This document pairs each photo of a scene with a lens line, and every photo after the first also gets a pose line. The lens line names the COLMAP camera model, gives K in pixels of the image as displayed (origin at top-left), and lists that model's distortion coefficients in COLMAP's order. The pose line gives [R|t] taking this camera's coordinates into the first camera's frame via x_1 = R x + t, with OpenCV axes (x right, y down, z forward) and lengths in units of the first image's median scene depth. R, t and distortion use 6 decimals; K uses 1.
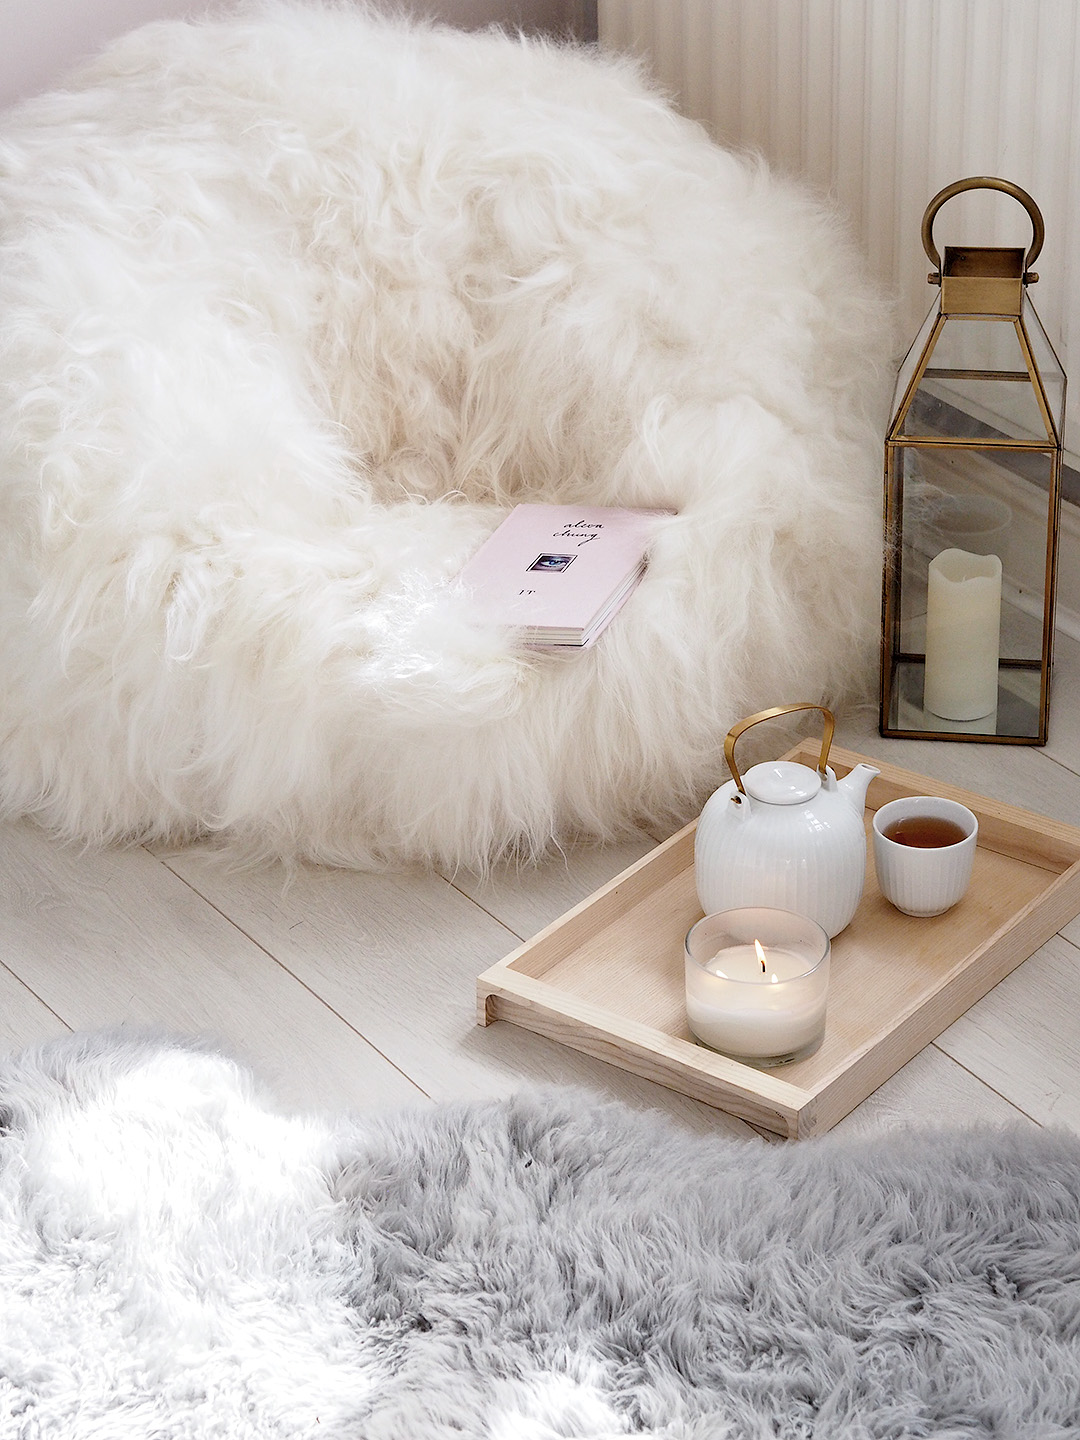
lens RADIAL K [[3769.6, 0, 540.0], [0, 3769.6, 720.0], [0, 0, 1]] dist [0.198180, 0.129650]
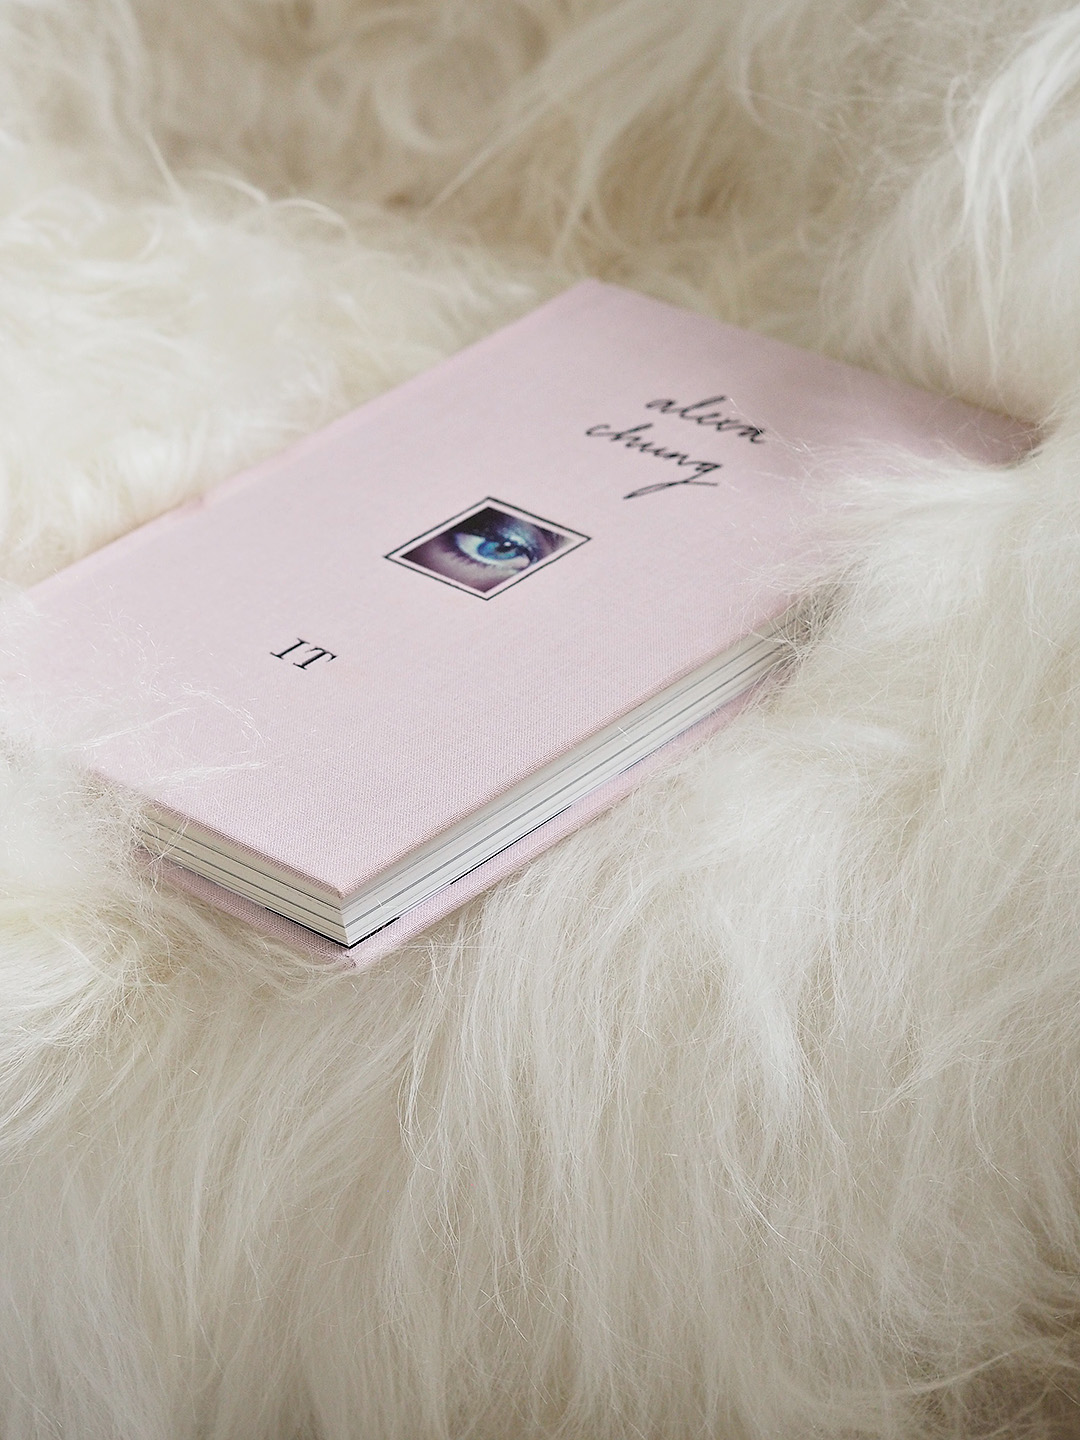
lens RADIAL K [[3921.2, 0, 541.5], [0, 3921.2, 764.1], [0, 0, 1]] dist [0.049708, 5.737744]
pose [[0.924213, 0.241734, -0.295626, 0.089268], [-0.196779, 0.964916, 0.173826, -0.072811], [0.327274, -0.102480, 0.939356, 0.702266]]
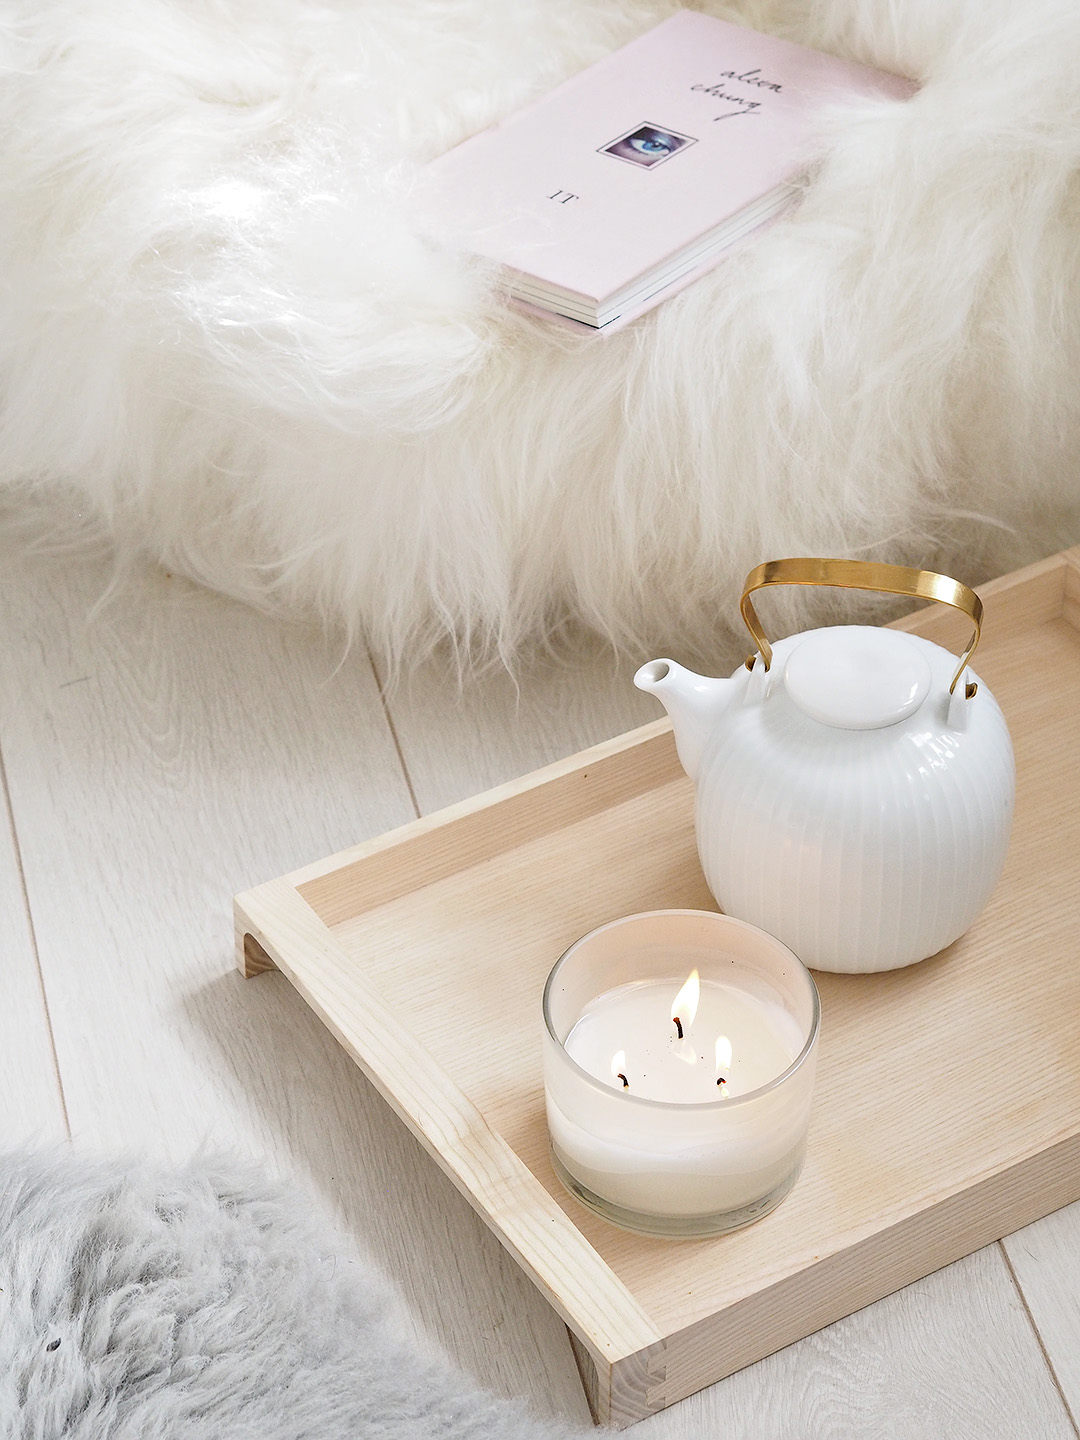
lens RADIAL K [[3769.6, 0, 540.0], [0, 3769.6, 720.0], [0, 0, 1]] dist [0.198180, 0.129650]
pose [[0.933737, 0.247755, -0.258364, 0.143694], [-0.189814, 0.954635, 0.229440, -0.081158], [0.303488, -0.165196, 0.938406, 0.447003]]
